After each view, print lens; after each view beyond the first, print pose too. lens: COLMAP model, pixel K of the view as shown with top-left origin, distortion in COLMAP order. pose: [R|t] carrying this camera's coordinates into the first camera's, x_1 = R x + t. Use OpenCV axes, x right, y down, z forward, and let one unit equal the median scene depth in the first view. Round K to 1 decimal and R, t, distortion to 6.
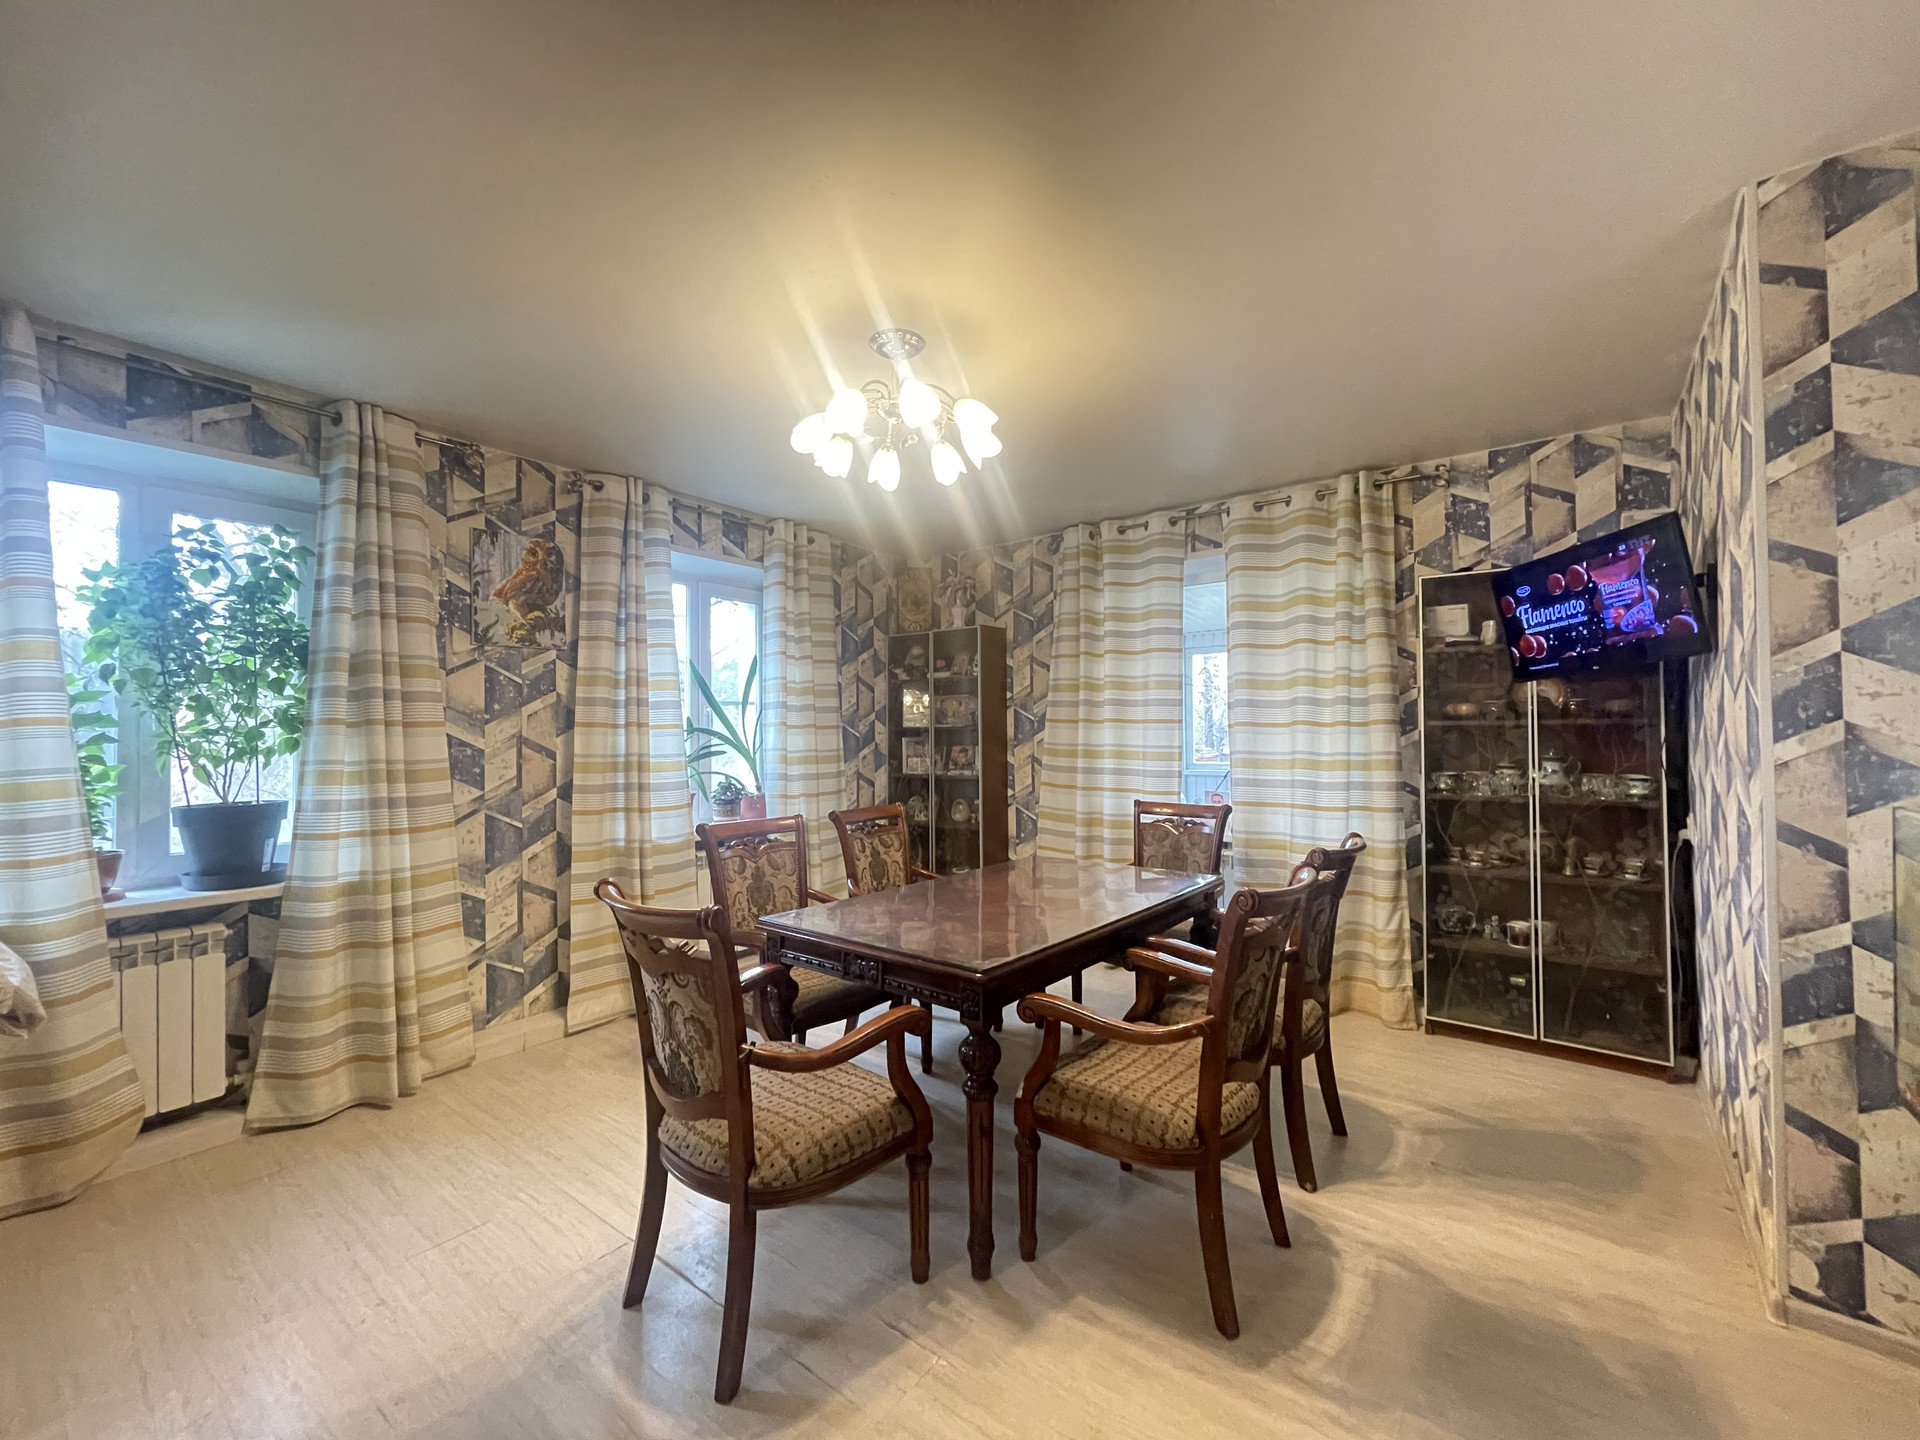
lens RADIAL K [[773.1, 0, 958.8], [0, 773.1, 720.5], [0, 0, 1]] dist [-0.002070, -0.000886]
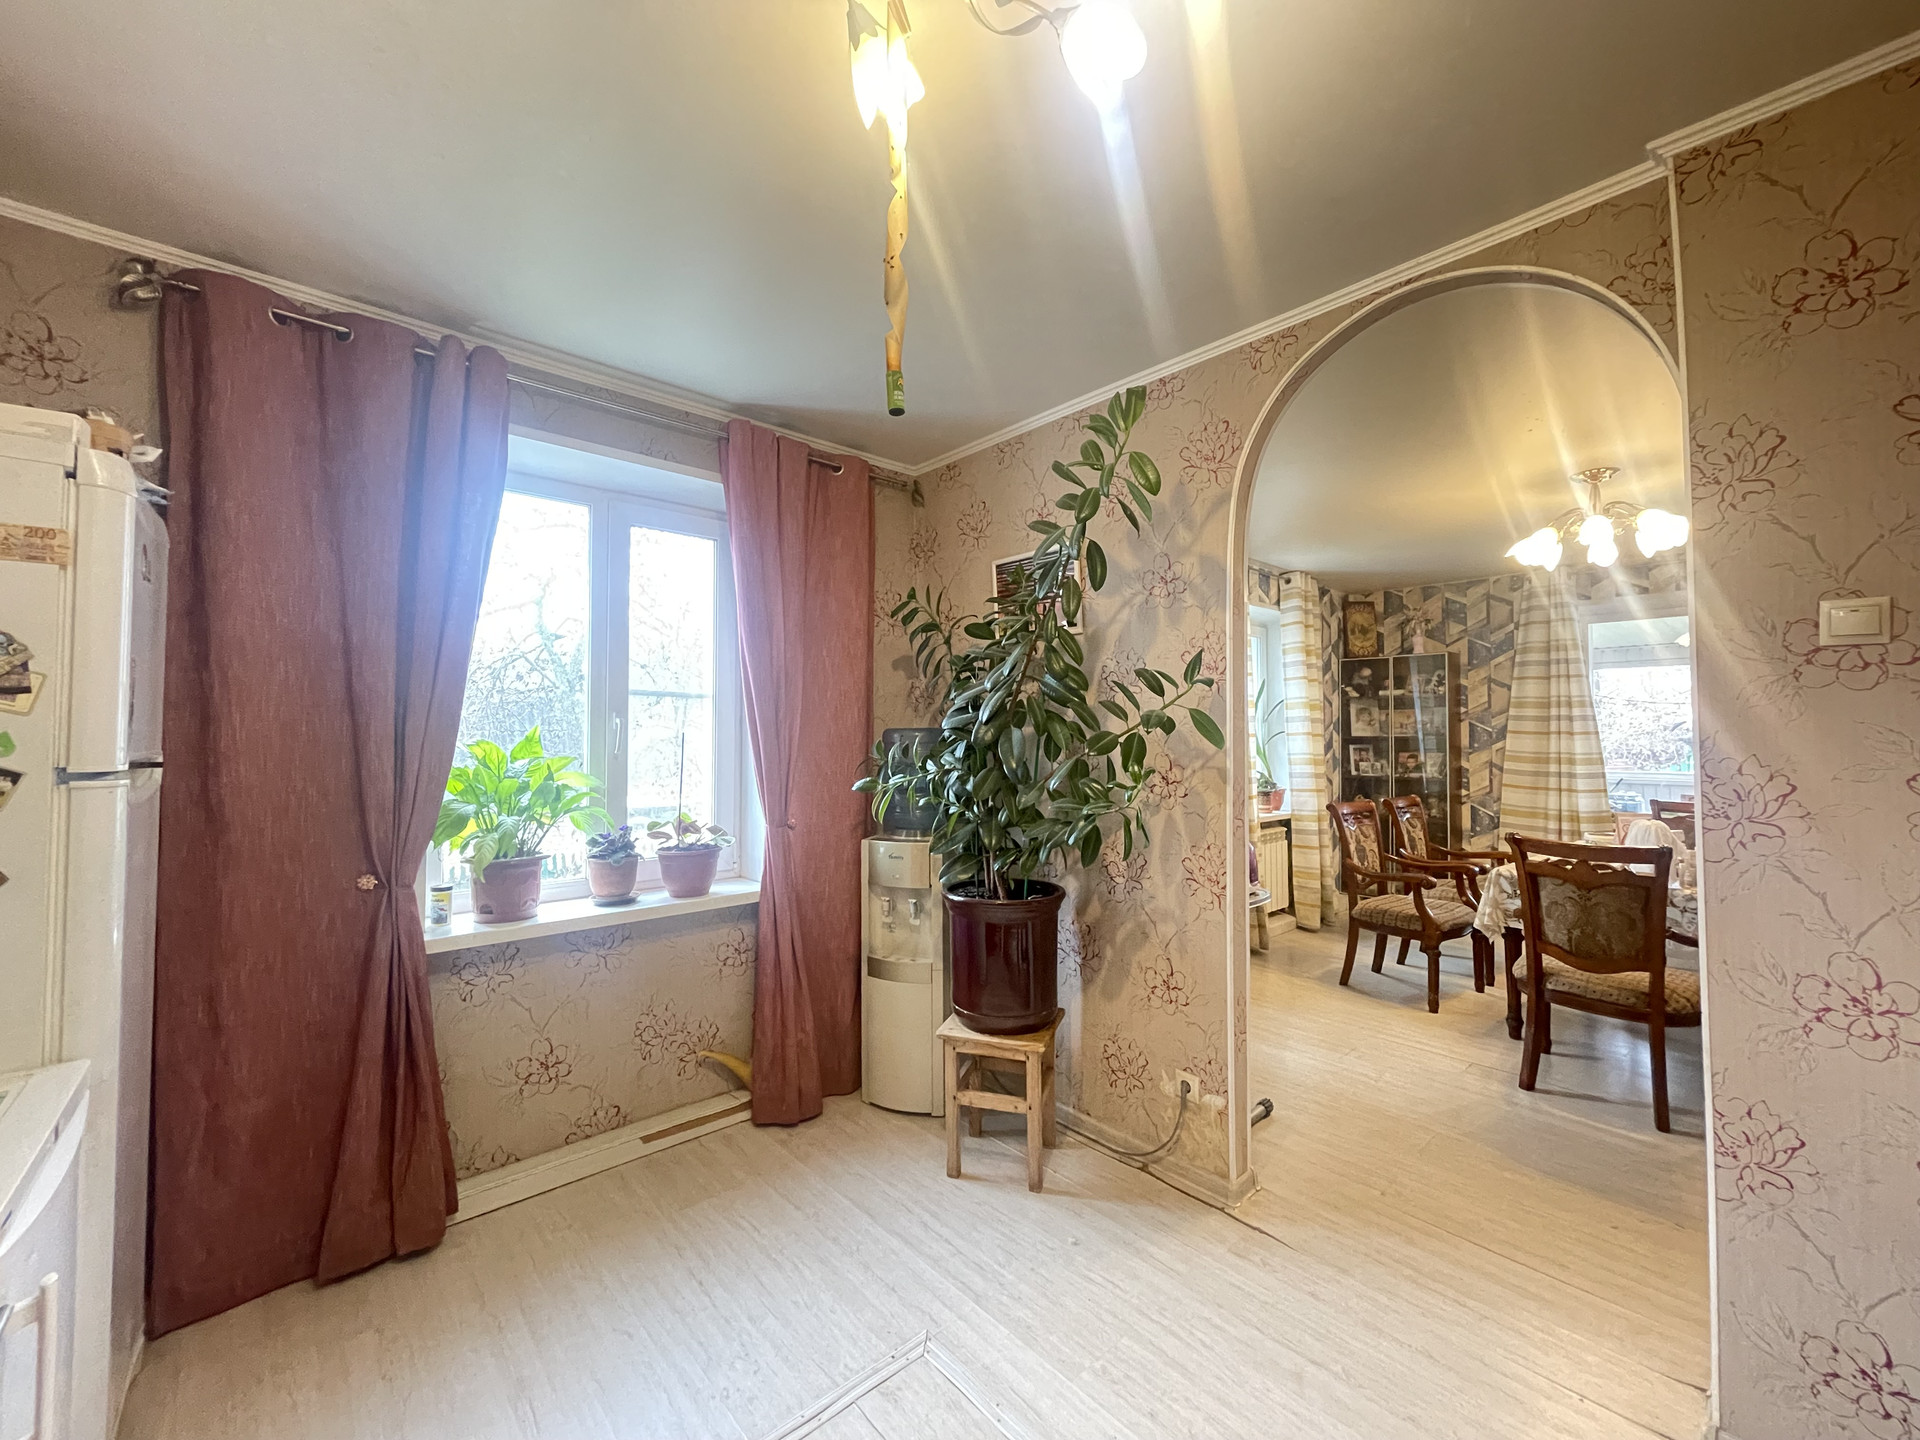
lens RADIAL K [[773.1, 0, 960.5], [0, 773.1, 717.0], [0, 0, 1]] dist [-0.002070, -0.000886]
pose [[0.982102, 0.005591, -0.188269, -0.480792], [-0.007797, 0.999909, -0.010980, -0.003371], [0.188190, 0.012251, 0.982056, -0.310565]]
